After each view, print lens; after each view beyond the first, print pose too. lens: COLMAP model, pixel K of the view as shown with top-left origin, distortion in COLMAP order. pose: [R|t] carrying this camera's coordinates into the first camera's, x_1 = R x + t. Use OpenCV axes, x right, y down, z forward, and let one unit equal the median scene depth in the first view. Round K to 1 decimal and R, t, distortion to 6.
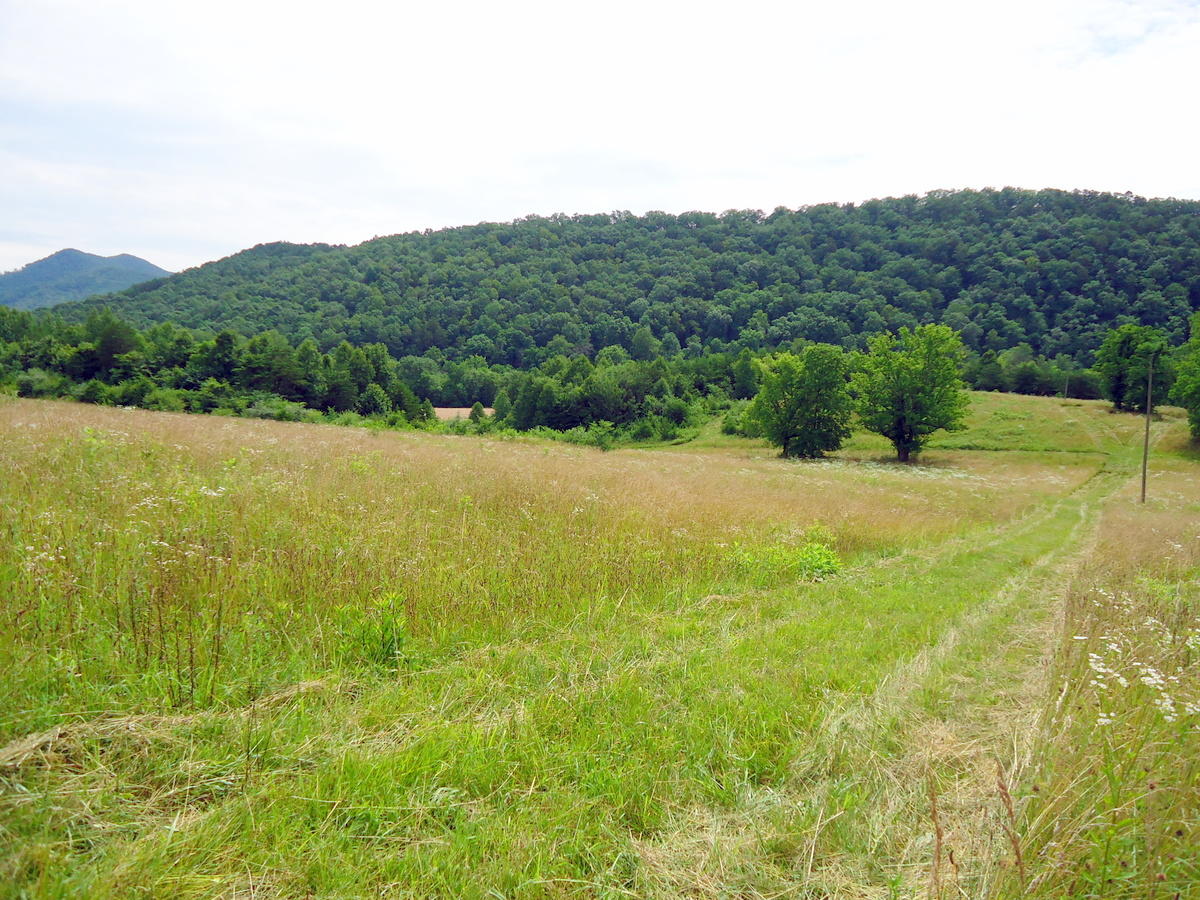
lens RADIAL K [[864.8, 0, 600.4], [0, 864.8, 443.9], [0, 0, 1]] dist [-0.011345, 0.004495]
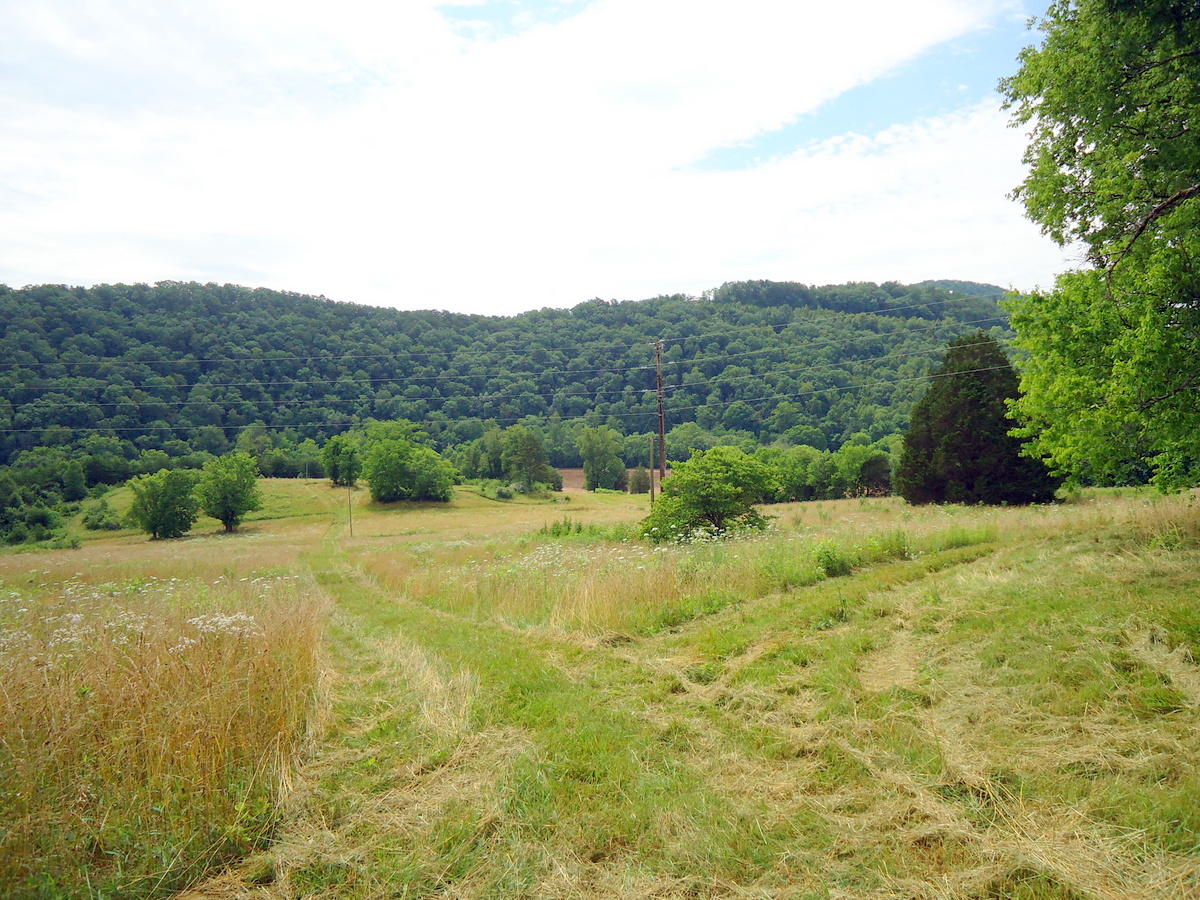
lens RADIAL K [[870.5, 0, 598.7], [0, 870.5, 444.0], [0, 0, 1]] dist [-0.010645, 0.007212]
pose [[0.664267, -0.065736, 0.744600, -0.104612], [0.111189, 0.993733, -0.011463, -0.012431], [-0.739180, 0.090406, 0.667413, -0.171226]]
